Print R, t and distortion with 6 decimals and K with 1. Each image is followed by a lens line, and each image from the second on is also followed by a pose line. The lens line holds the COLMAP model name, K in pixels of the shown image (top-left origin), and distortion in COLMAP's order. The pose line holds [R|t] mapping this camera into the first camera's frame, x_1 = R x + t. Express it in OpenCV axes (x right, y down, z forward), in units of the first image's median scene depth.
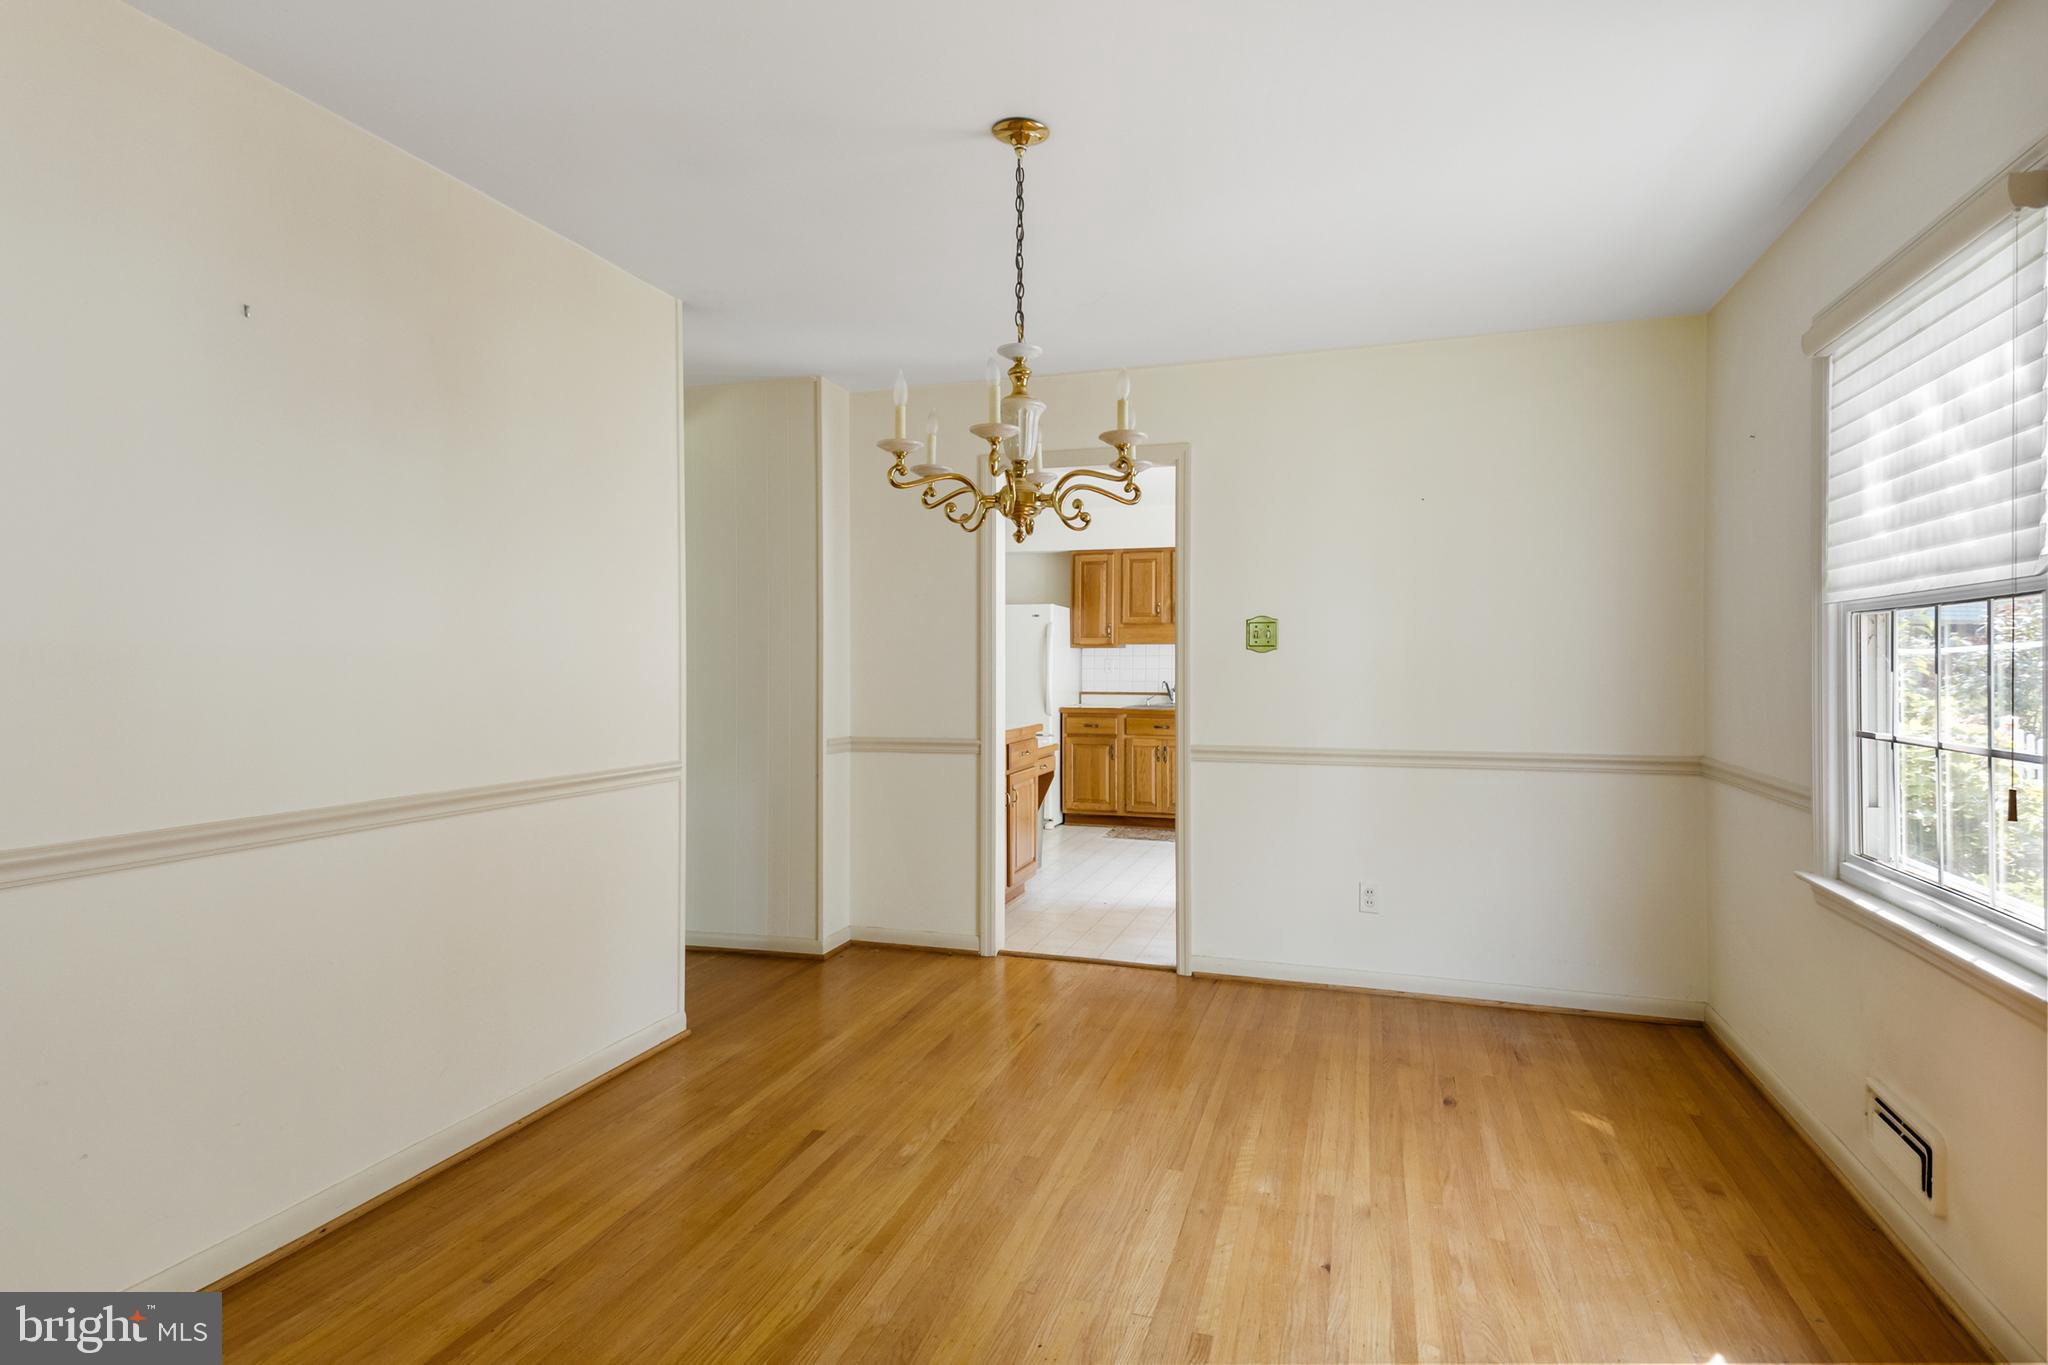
lens RADIAL K [[1097.3, 0, 1023.4], [0, 1097.3, 673.2], [0, 0, 1]] dist [0.124759, -0.080397]
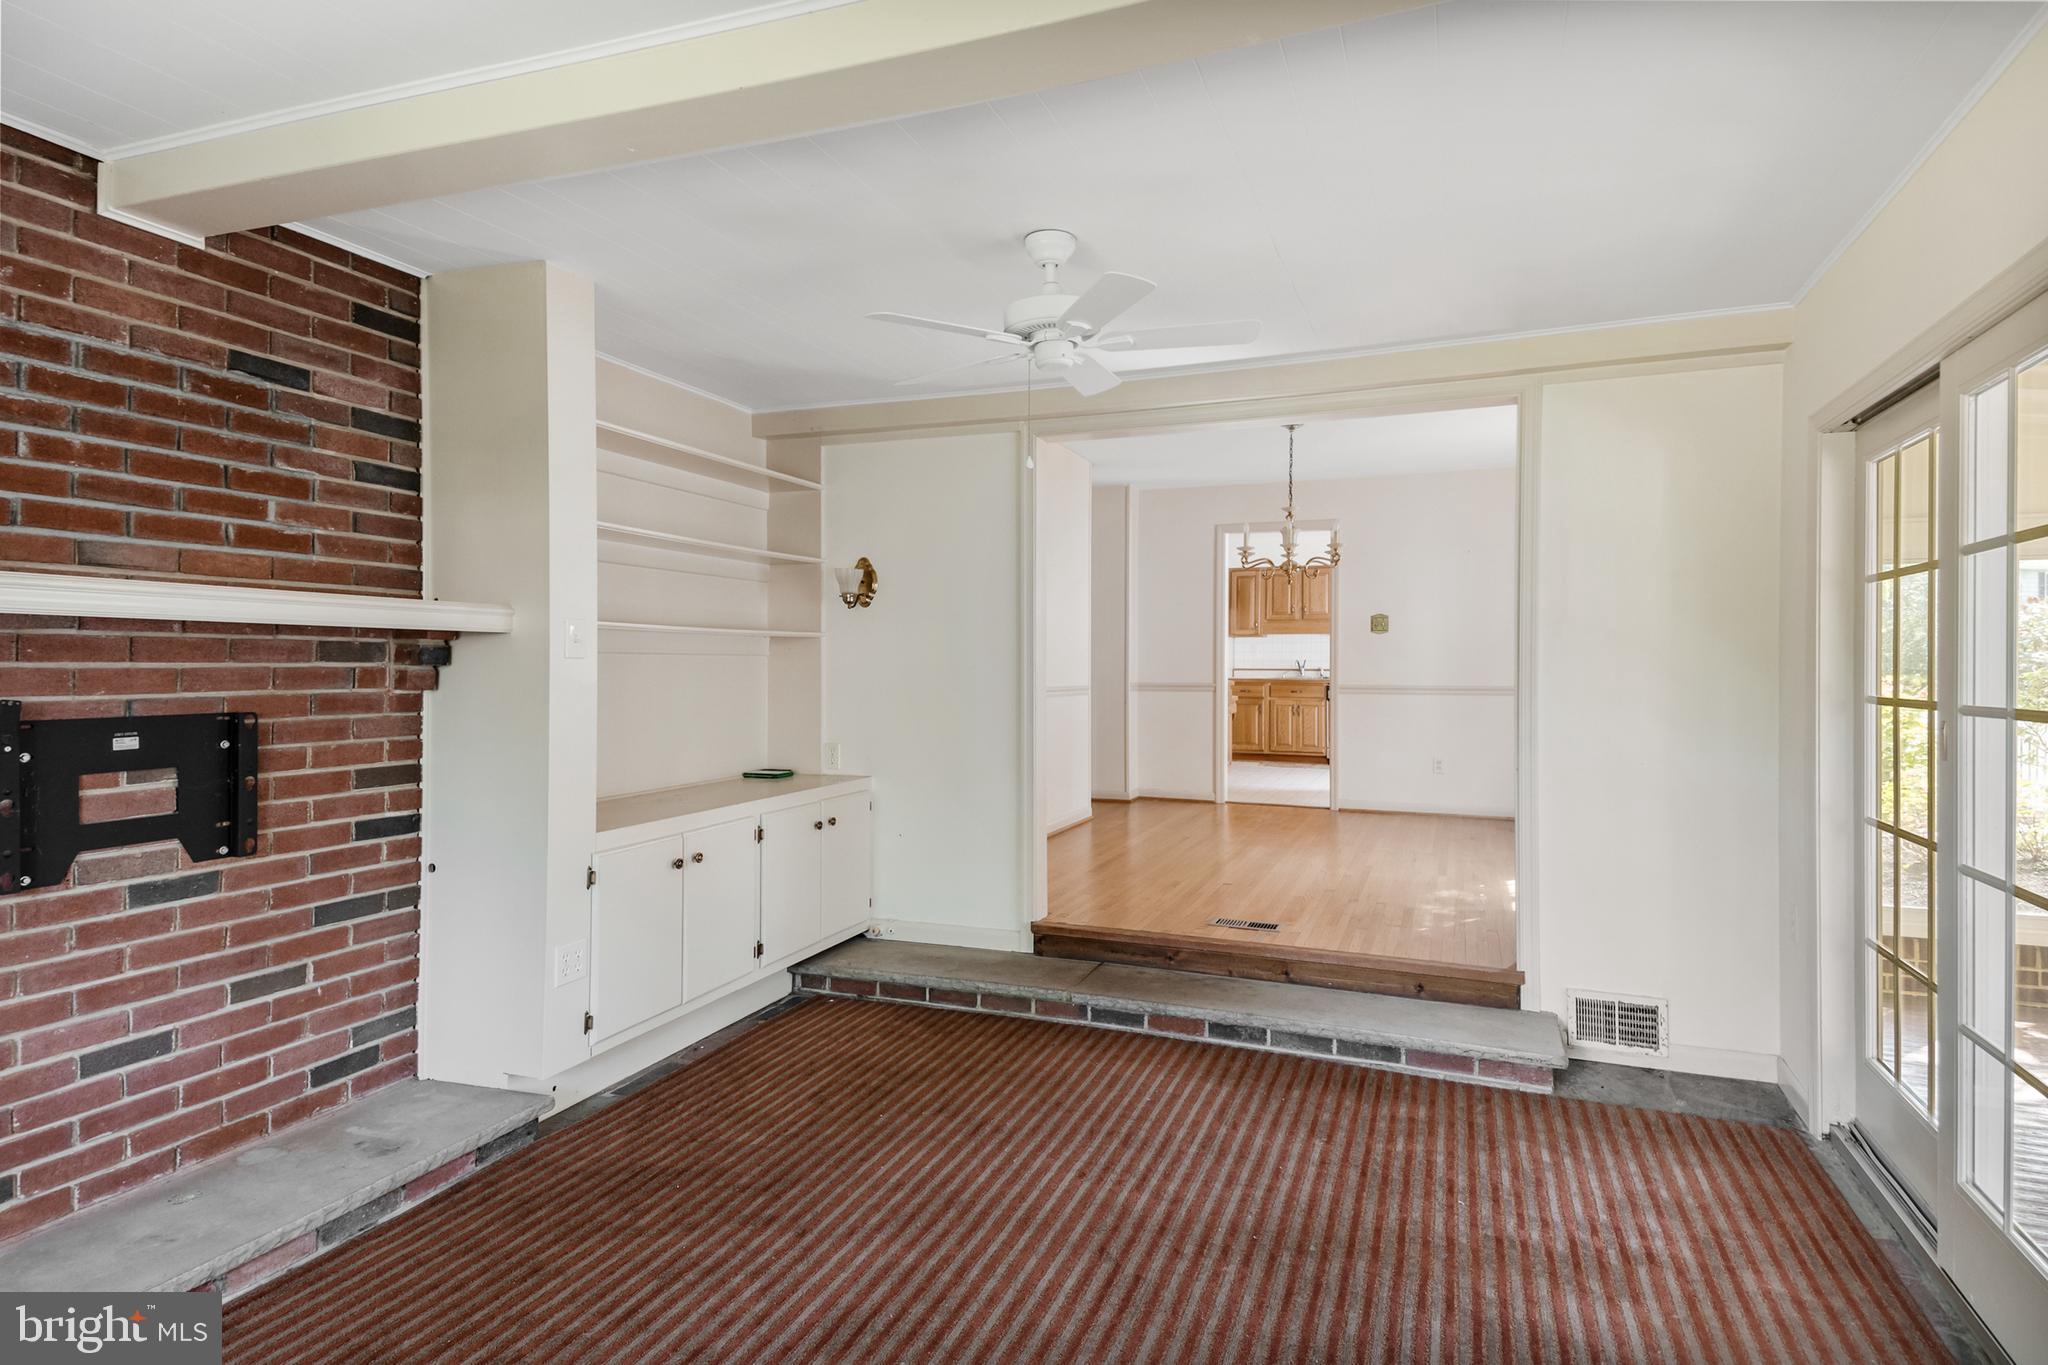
lens RADIAL K [[1151.0, 0, 1031.4], [0, 1151.0, 666.9], [0, 0, 1]] dist [0.158447, -0.108040]
pose [[0.998783, 0.000910, -0.049304, -0.142875], [-0.001248, 0.999976, -0.006812, 0.027223], [0.049297, 0.006865, 0.998761, -0.520196]]
